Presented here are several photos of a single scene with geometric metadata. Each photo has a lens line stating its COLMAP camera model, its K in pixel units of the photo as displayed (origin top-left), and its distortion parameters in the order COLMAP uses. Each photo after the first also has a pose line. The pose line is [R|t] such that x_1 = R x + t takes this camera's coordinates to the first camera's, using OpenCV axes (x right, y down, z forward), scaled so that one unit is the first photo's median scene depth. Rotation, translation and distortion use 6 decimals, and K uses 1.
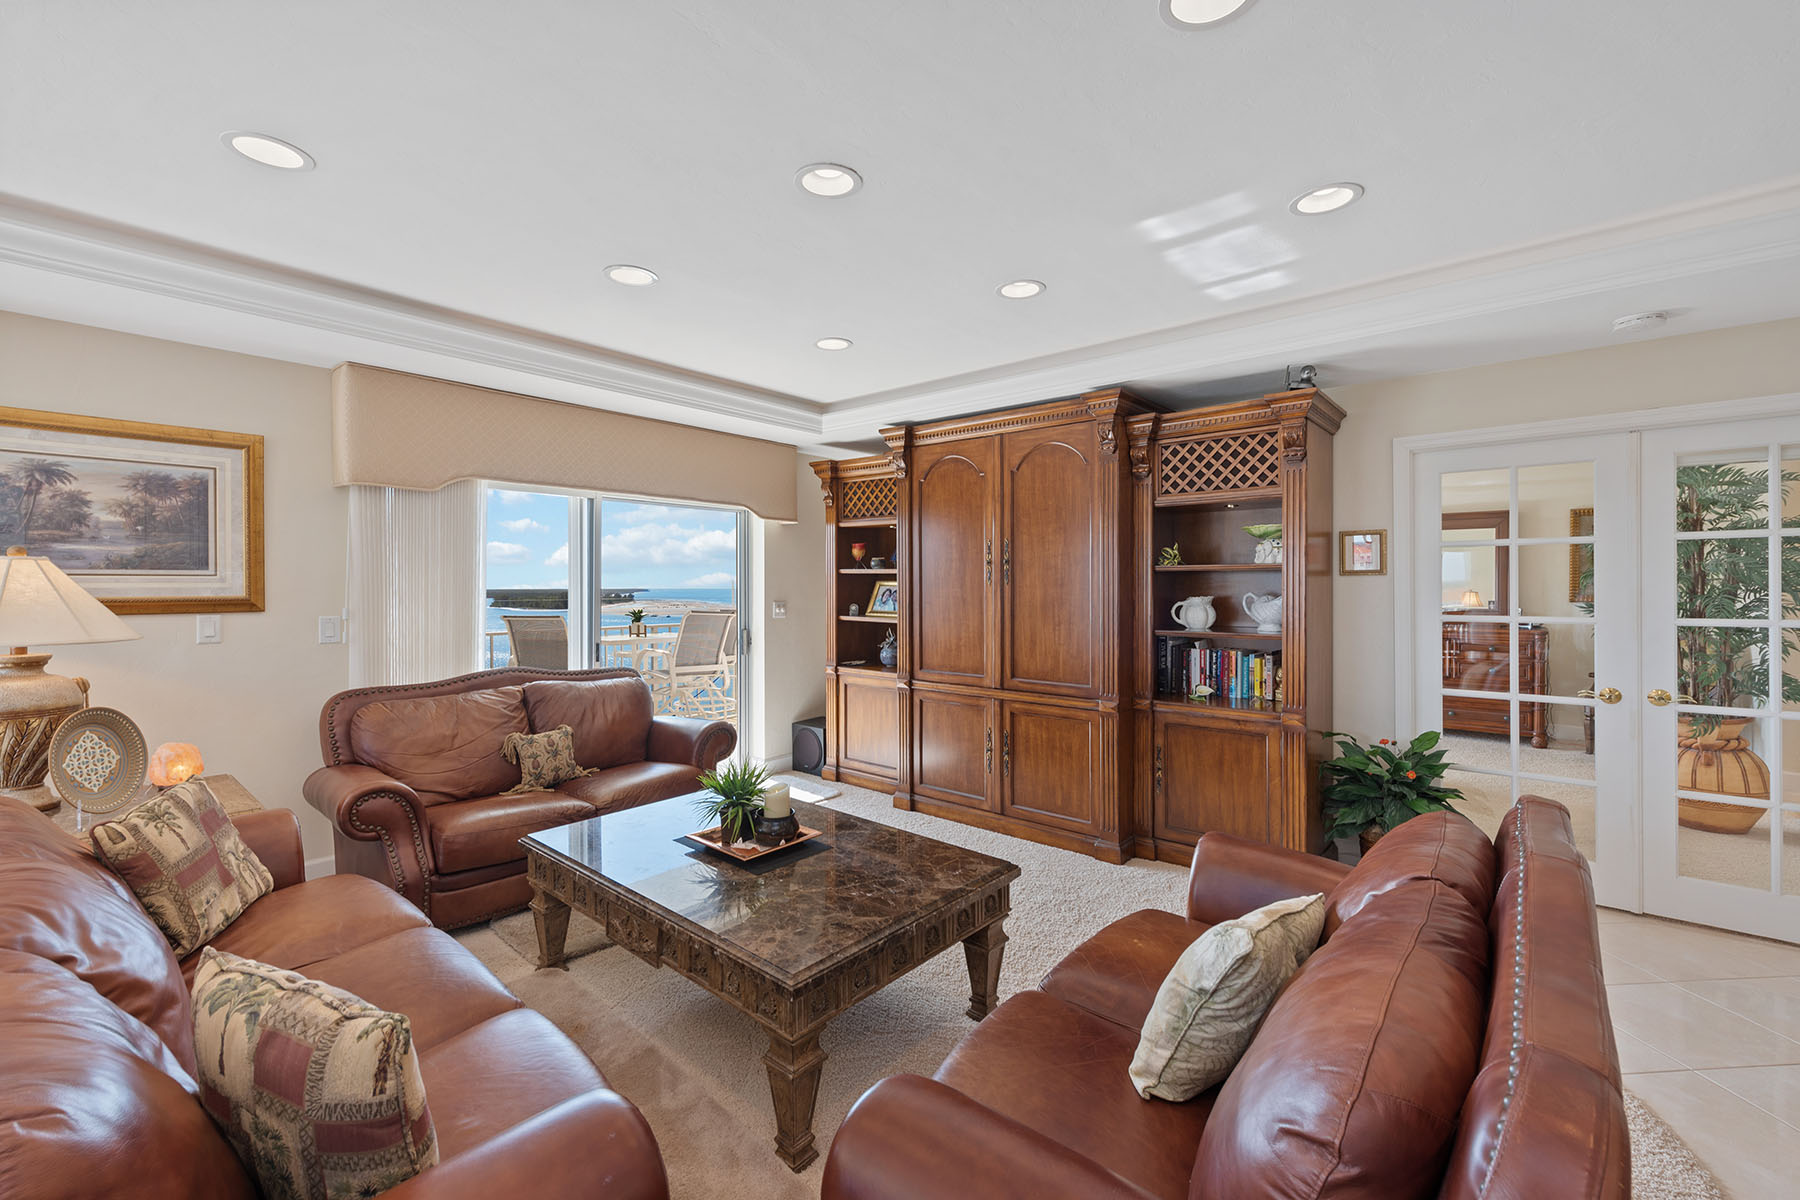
lens RADIAL K [[745.9, 0, 887.5], [0, 745.9, 583.7], [0, 0, 1]] dist [-0.003303, -0.001744]
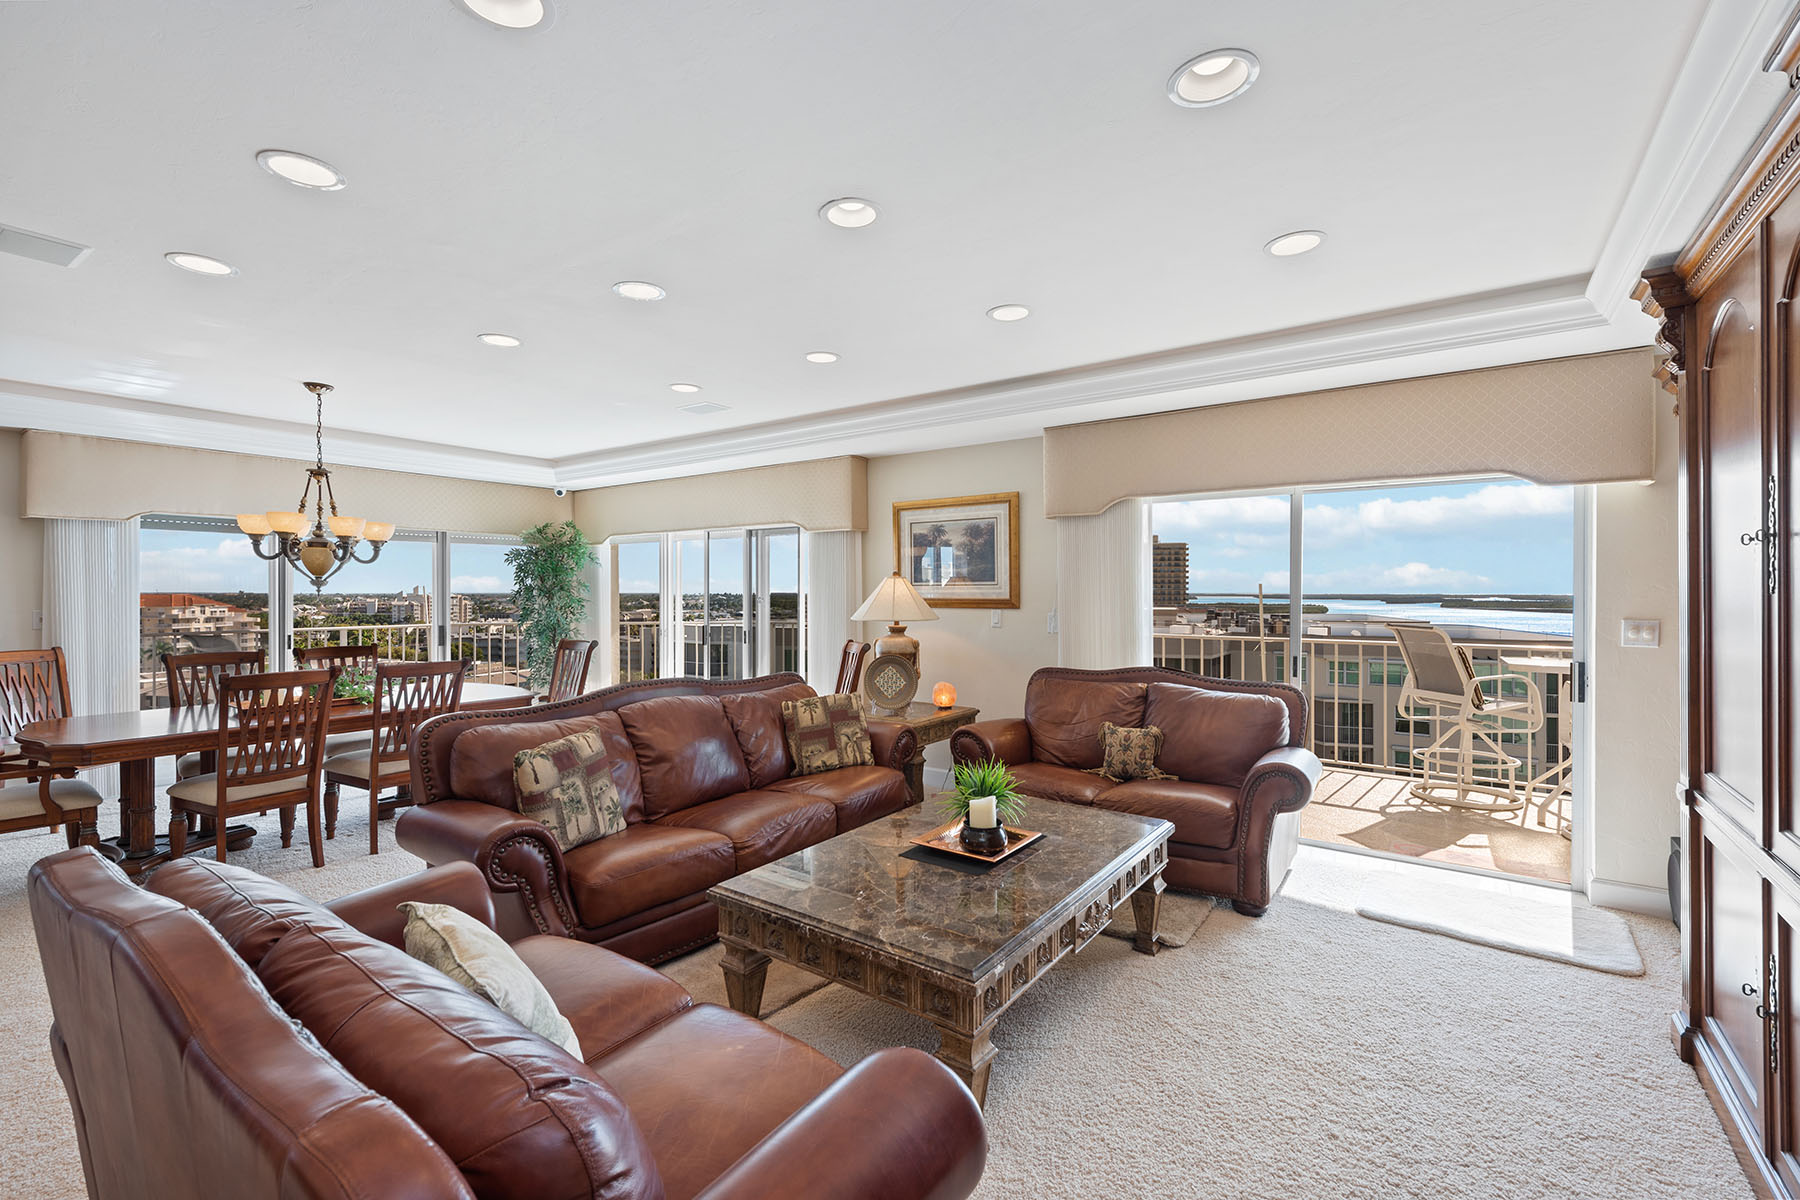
lens RADIAL K [[766.1, 0, 931.0], [0, 766.1, 595.6], [0, 0, 1]] dist [-0.014004, -0.000140]
pose [[0.097317, 0.006091, -0.995235, 0.551640], [-0.000668, 0.999981, 0.006054, 0.001760], [0.995253, 0.000076, 0.097319, 0.546174]]
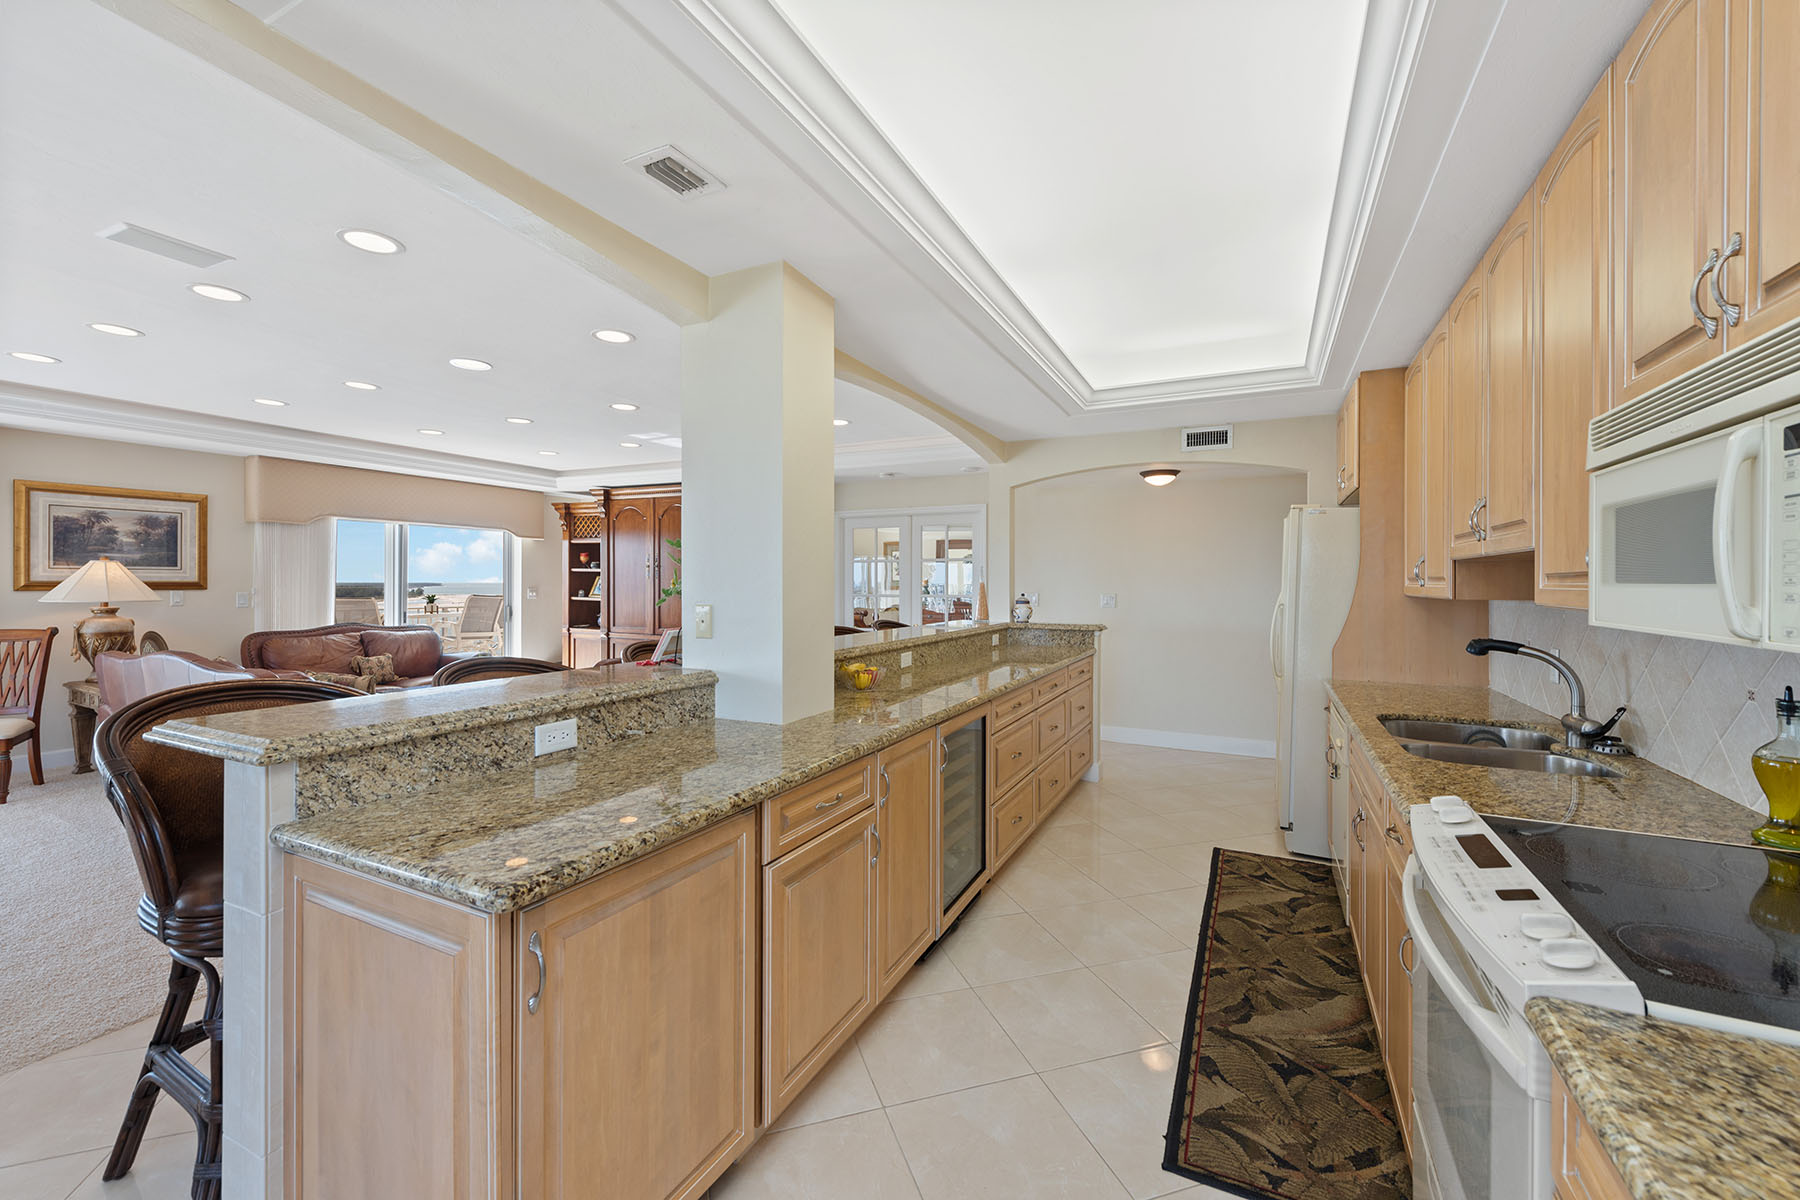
lens RADIAL K [[745.9, 0, 919.9], [0, 745.9, 576.5], [0, 0, 1]] dist [-0.003303, -0.001744]
pose [[0.965384, 0.007754, 0.260716, 0.323968], [-0.006174, 0.999957, -0.006879, 0.005839], [-0.260758, 0.005031, 0.965391, -1.019848]]
